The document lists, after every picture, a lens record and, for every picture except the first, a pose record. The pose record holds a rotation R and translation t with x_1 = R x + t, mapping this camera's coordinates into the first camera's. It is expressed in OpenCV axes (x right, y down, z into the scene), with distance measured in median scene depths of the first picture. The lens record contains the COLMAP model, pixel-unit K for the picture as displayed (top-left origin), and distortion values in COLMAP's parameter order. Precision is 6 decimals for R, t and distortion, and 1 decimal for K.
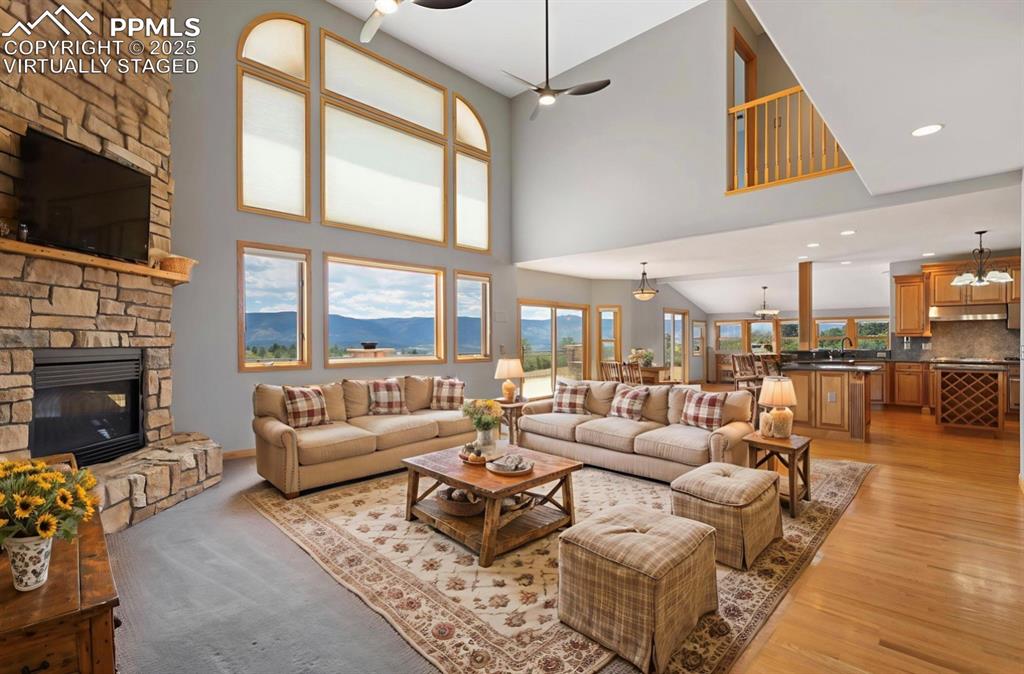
lens RADIAL K [[458.1, 0, 512.8], [0, 458.1, 344.1], [0, 0, 1]] dist [-0.005478, -0.000653]
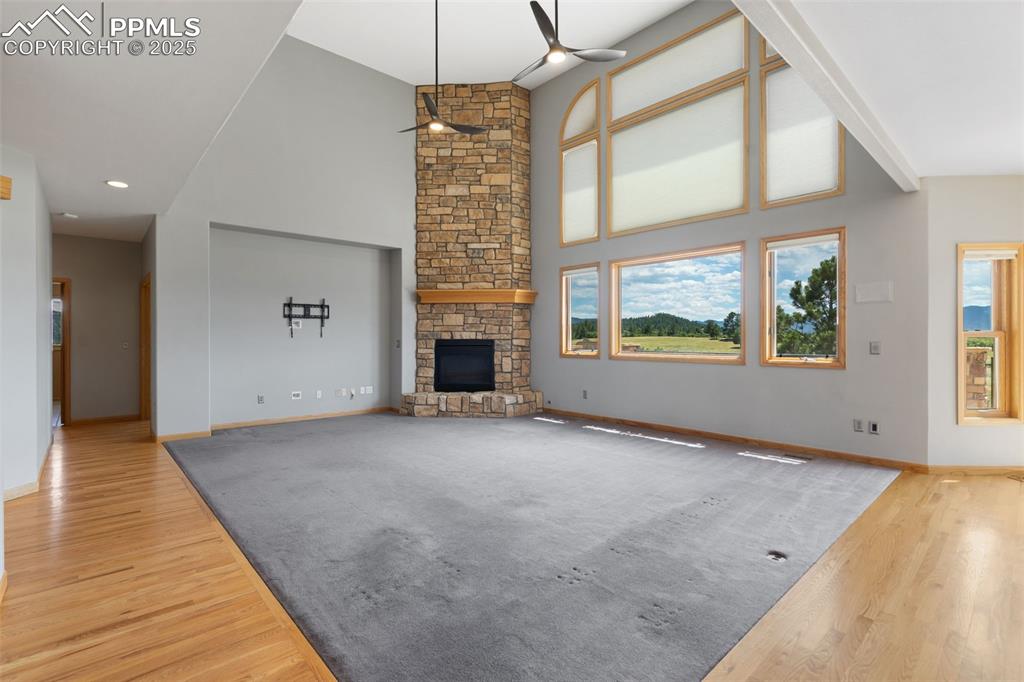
lens RADIAL K [[469.5, 0, 512.3], [0, 469.5, 343.3], [0, 0, 1]] dist [-0.013396, -0.000088]
pose [[-0.051877, 0.009851, -0.998605, 1.163127], [-0.007375, 0.999920, 0.010247, 0.002492], [0.998626, 0.007897, -0.051800, 1.168481]]
